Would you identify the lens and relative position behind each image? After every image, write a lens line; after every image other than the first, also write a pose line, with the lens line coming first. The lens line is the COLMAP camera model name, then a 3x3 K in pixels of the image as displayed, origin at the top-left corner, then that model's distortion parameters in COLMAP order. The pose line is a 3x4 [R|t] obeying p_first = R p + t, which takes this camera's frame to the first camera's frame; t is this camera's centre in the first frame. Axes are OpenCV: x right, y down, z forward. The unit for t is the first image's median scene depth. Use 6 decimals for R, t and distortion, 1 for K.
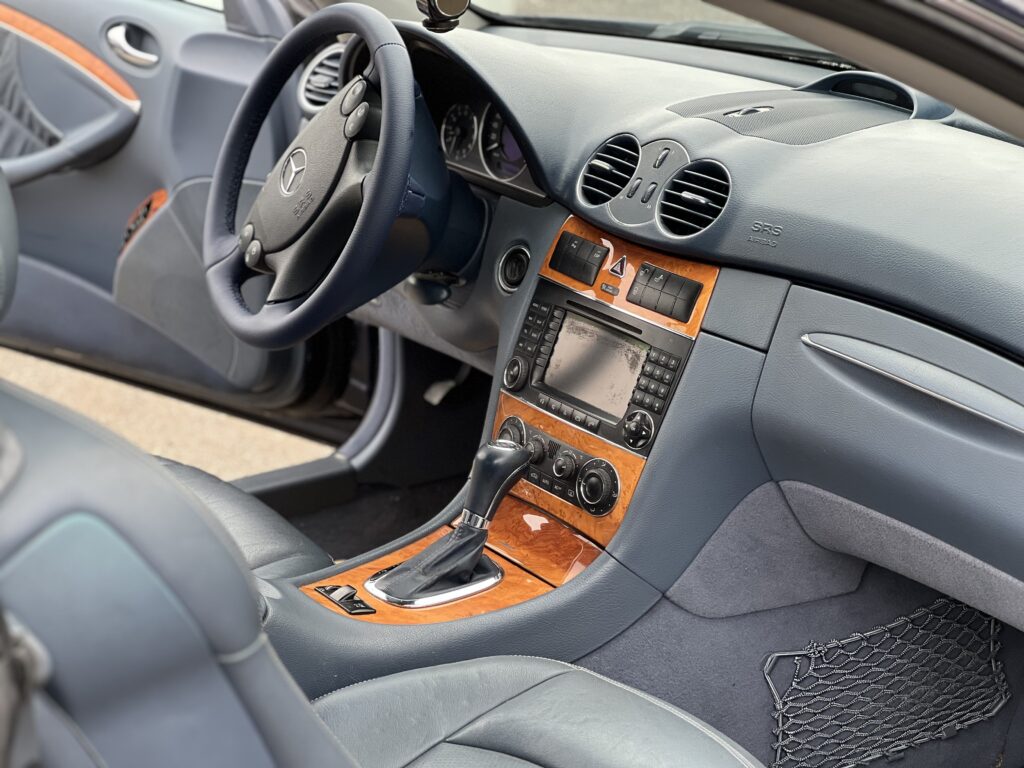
lens RADIAL K [[2309.2, 0, 512.0], [0, 2309.2, 384.0], [0, 0, 1]] dist [0.020463, 1.080039]
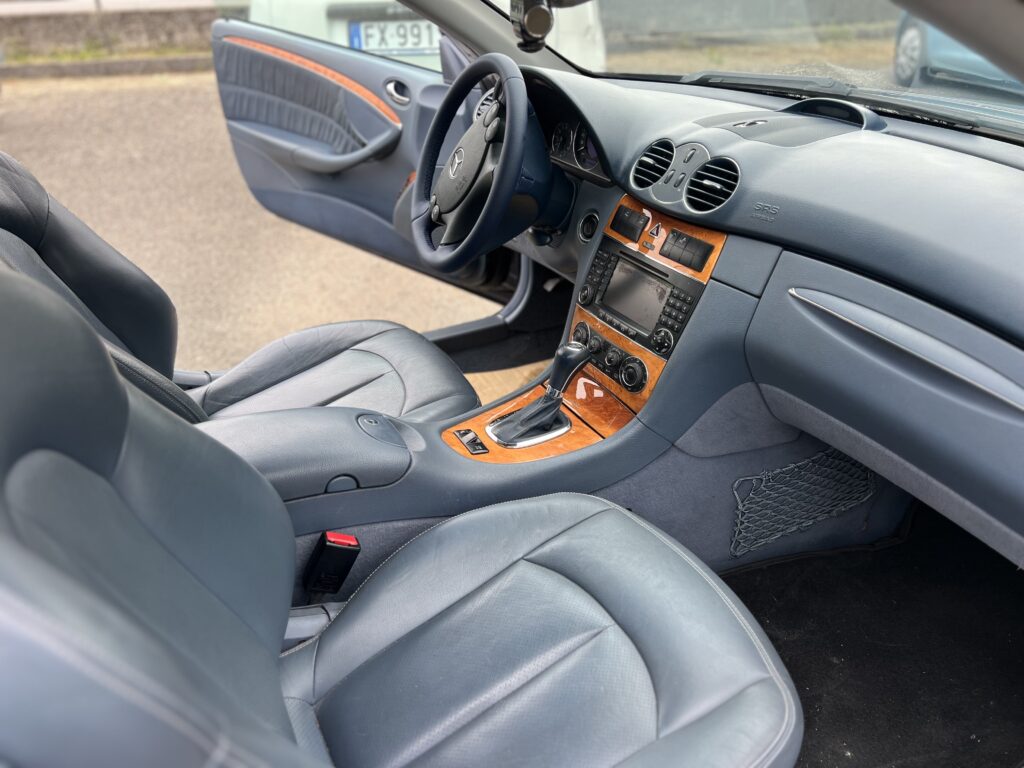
lens RADIAL K [[767.8, 0, 512.0], [0, 767.8, 384.0], [0, 0, 1]] dist [0.127669, -0.249904]
pose [[0.993048, 0.042652, -0.109713, 0.012489], [-0.021621, 0.982280, 0.186168, -0.043824], [0.115709, -0.182502, 0.976373, 0.466777]]
